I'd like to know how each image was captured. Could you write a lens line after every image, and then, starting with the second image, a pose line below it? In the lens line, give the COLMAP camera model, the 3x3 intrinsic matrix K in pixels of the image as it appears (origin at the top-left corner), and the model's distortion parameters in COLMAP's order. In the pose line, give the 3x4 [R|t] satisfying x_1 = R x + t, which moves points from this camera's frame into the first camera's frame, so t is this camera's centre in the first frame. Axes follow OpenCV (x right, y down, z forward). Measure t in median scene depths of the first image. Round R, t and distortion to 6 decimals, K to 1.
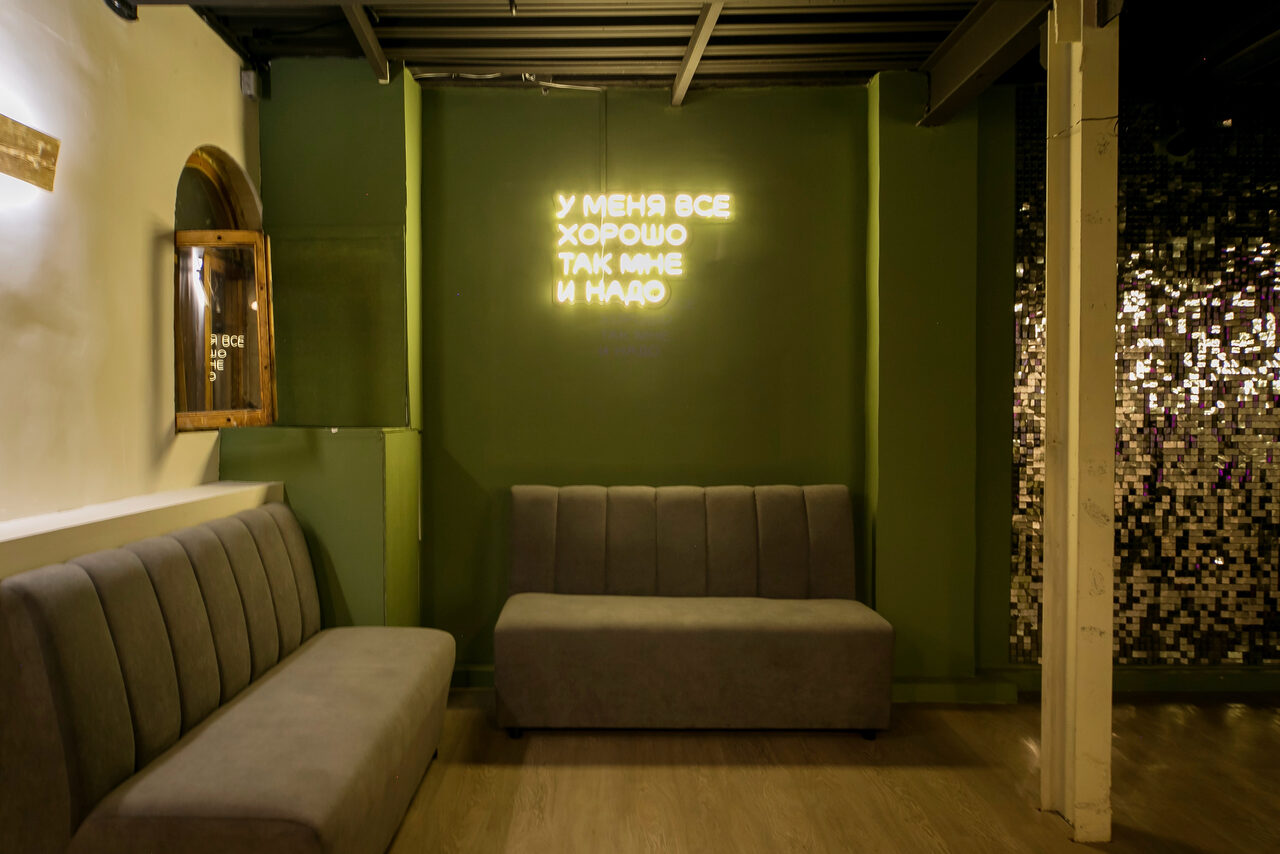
lens RADIAL K [[882.3, 0, 586.4], [0, 882.3, 423.9], [0, 0, 1]] dist [-0.004476, 0.007939]
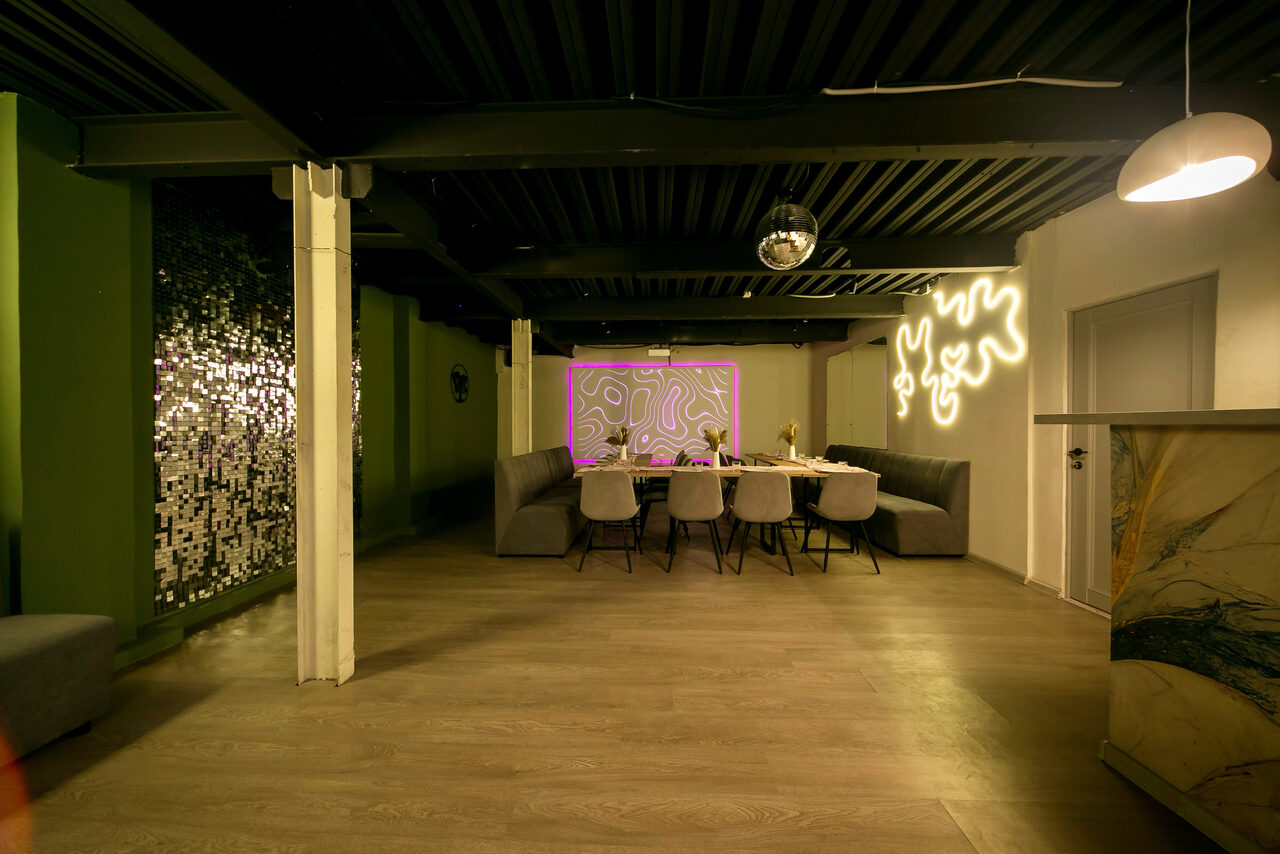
lens RADIAL K [[438.1, 0, 642.6], [0, 438.1, 429.6], [0, 0, 1]] dist [0.000239, -0.000224]
pose [[0.014795, -0.008705, 0.999853, -0.162331], [0.013667, 0.999870, 0.008503, -0.002471], [-0.999797, 0.013539, 0.014912, 0.265823]]
